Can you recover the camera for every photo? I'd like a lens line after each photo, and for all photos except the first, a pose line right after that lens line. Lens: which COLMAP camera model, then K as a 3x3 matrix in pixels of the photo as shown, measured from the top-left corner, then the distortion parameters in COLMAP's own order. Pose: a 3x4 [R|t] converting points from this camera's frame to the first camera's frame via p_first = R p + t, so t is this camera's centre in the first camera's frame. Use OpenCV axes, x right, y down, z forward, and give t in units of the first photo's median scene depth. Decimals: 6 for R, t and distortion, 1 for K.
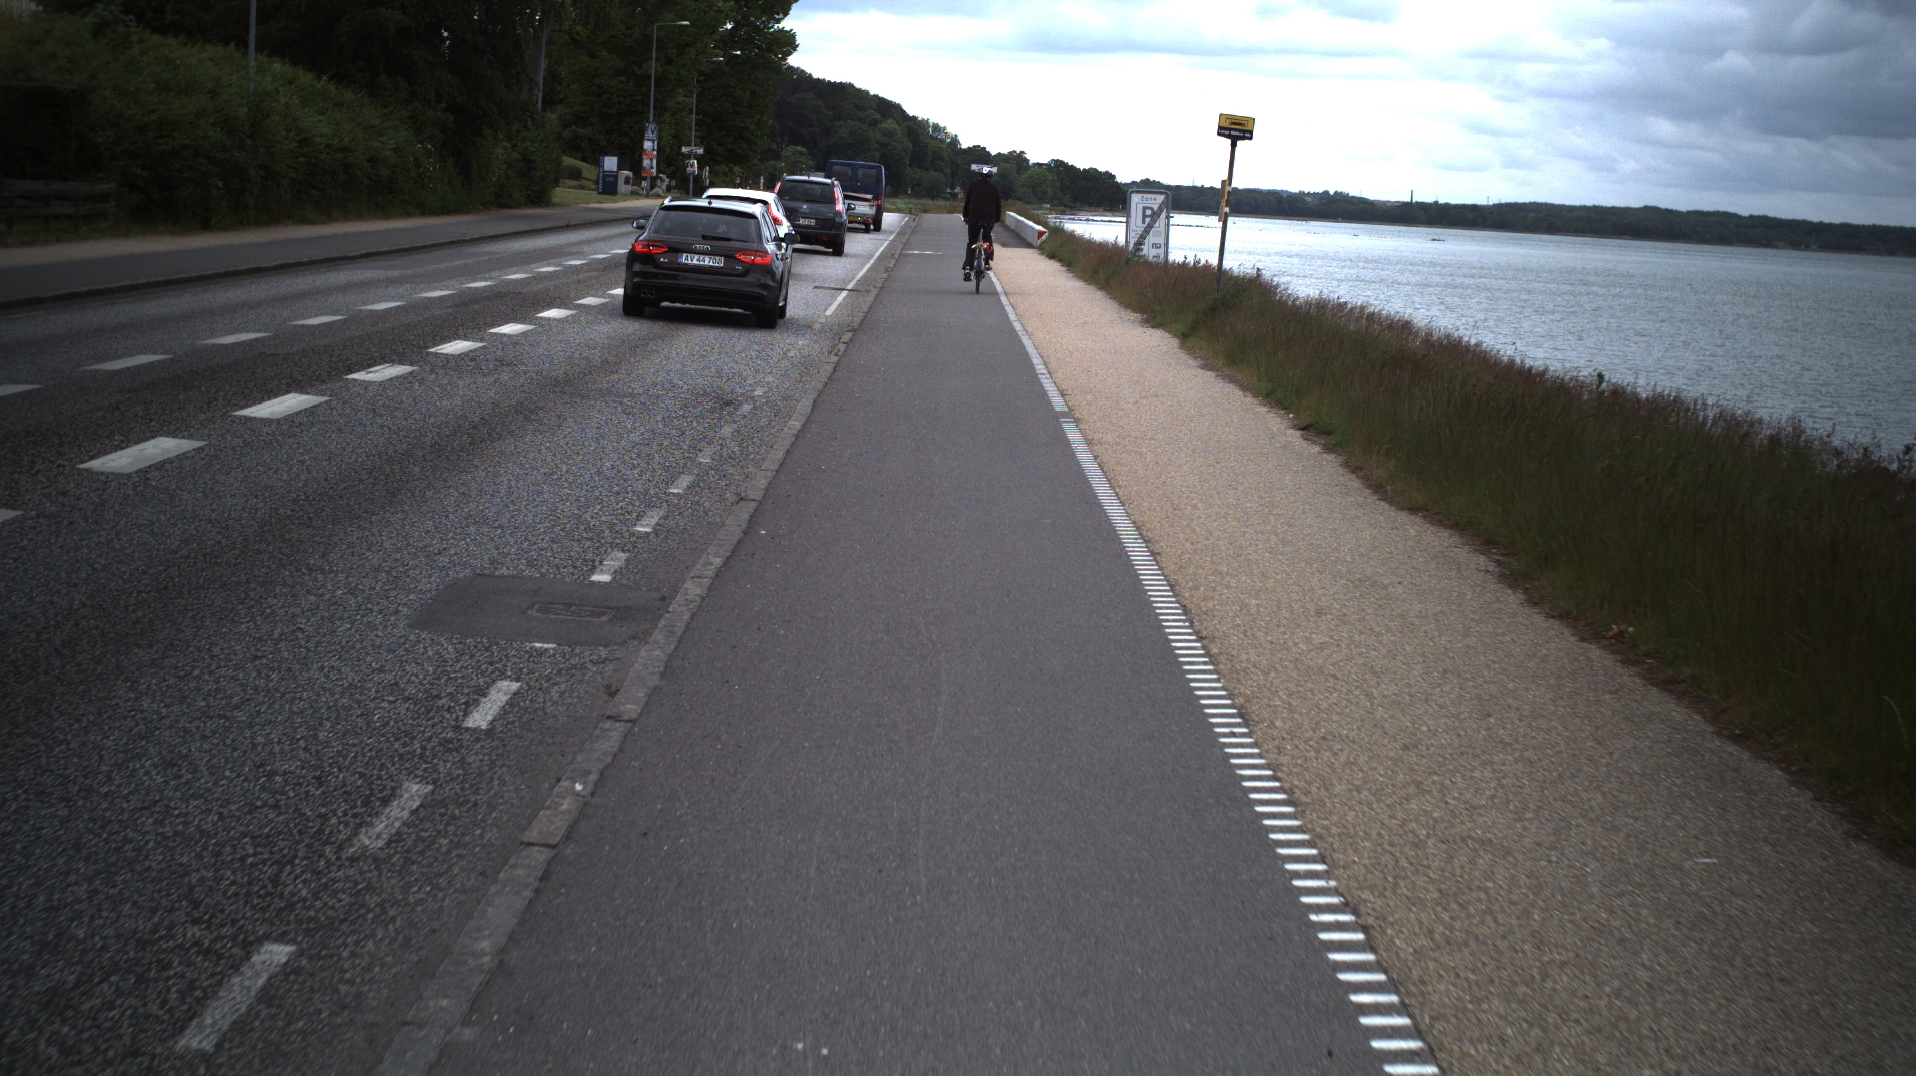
lens RADIAL K [[13196.8, 0, 953.9], [0, 13196.8, 535.9], [0, 0, 1]] dist [-3.699085, 0.000000]
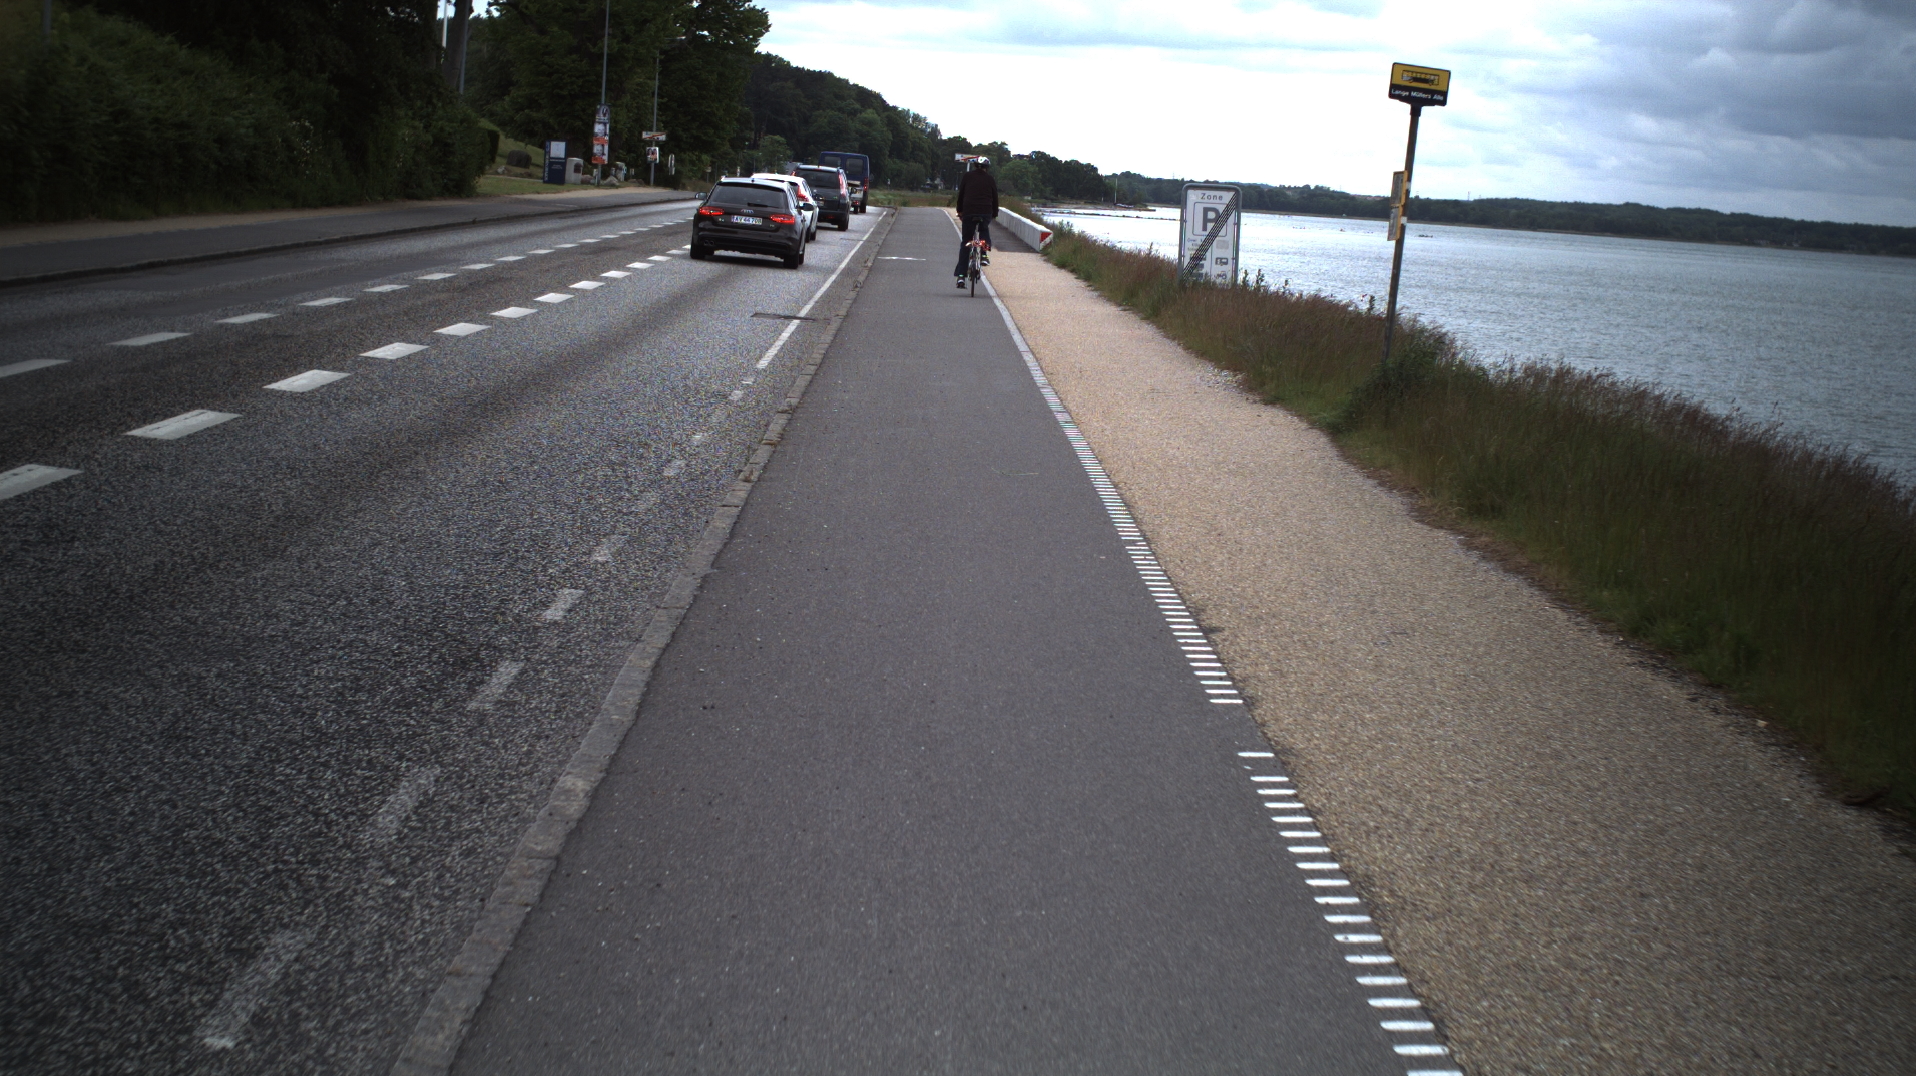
lens RADIAL K [[10650.8, 0, 967.0], [0, 10650.8, 535.4], [0, 0, 1]] dist [-2.499729, 0.000000]
pose [[0.999958, 0.008278, 0.004044, -0.000566], [-0.008306, 0.999940, 0.007093, -0.005706], [-0.003985, -0.007127, 0.999967, 0.214926]]
